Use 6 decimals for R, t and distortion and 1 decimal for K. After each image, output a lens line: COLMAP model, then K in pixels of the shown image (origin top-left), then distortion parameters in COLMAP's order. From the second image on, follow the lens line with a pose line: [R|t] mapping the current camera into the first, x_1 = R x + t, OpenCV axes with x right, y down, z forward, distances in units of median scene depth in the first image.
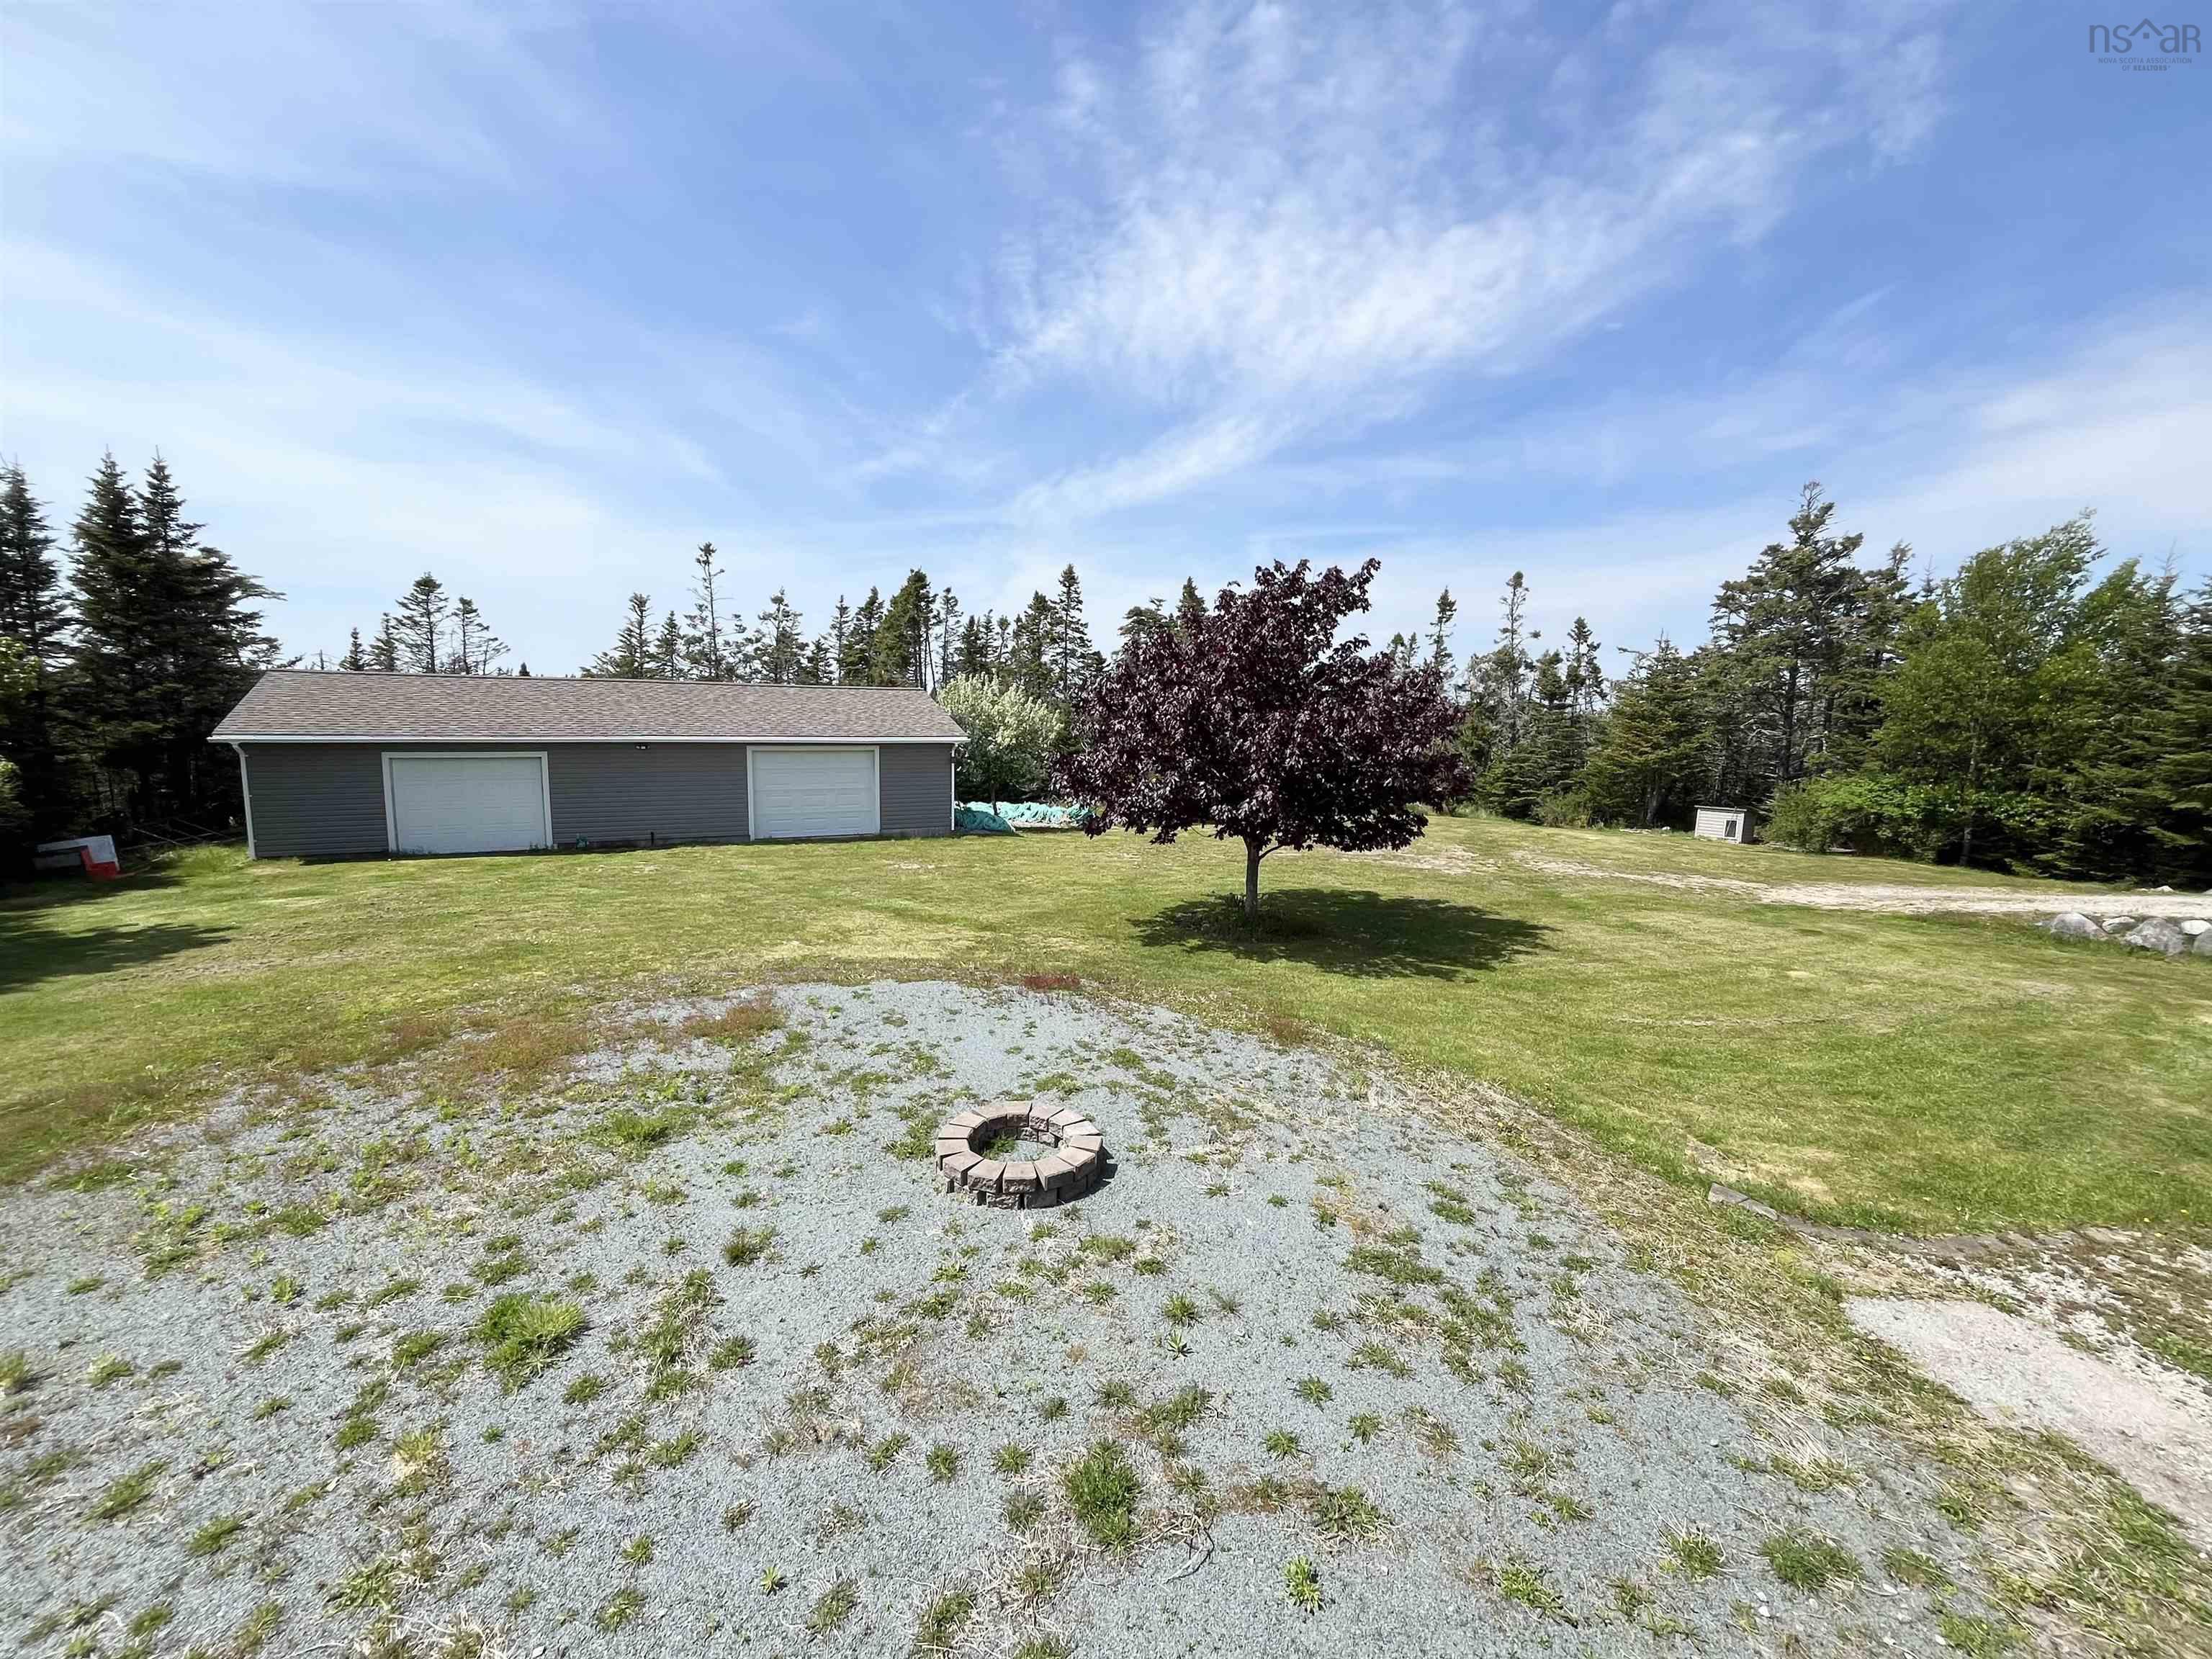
lens RADIAL K [[880.9, 0, 1102.4], [0, 880.9, 833.0], [0, 0, 1]] dist [-0.010922, 0.000082]
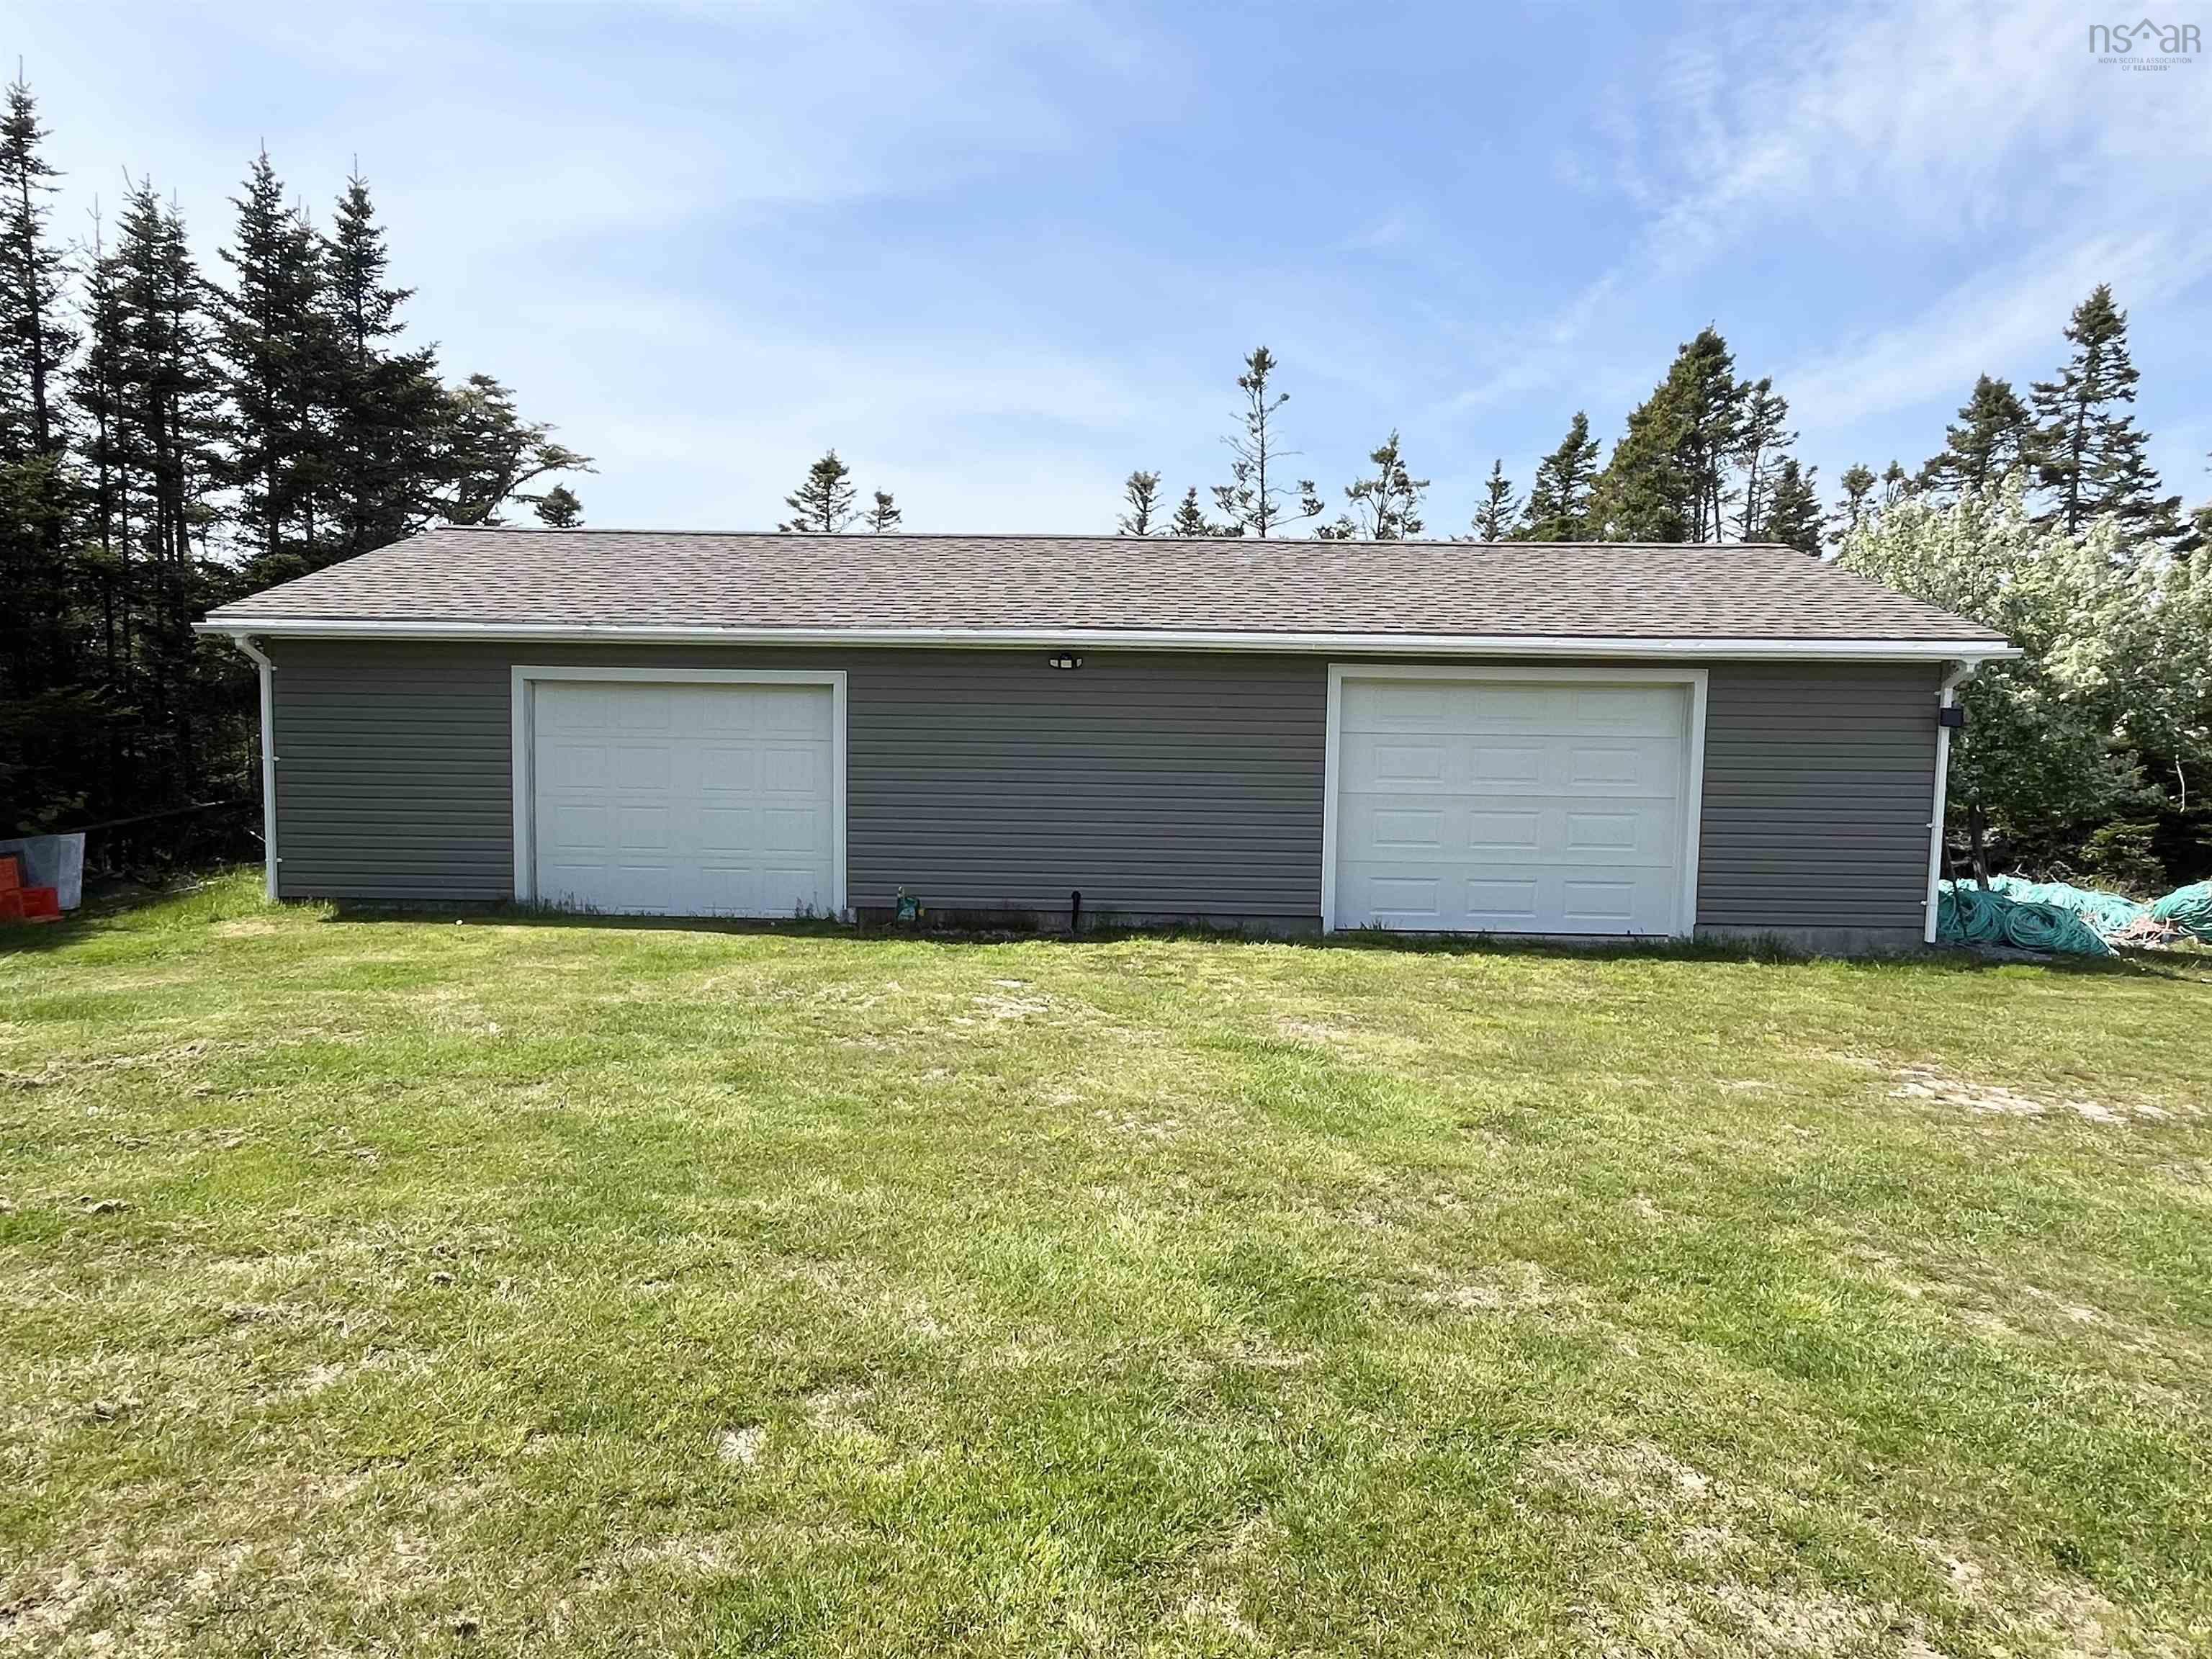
lens RADIAL K [[1314.9, 0, 1119.5], [0, 1314.9, 827.2], [0, 0, 1]] dist [-0.001479, 0.004300]
pose [[0.869043, 0.029856, -0.493834, -0.149258], [-0.066237, 0.996212, -0.056335, 0.000980], [0.490282, 0.081668, 0.867729, 0.351978]]
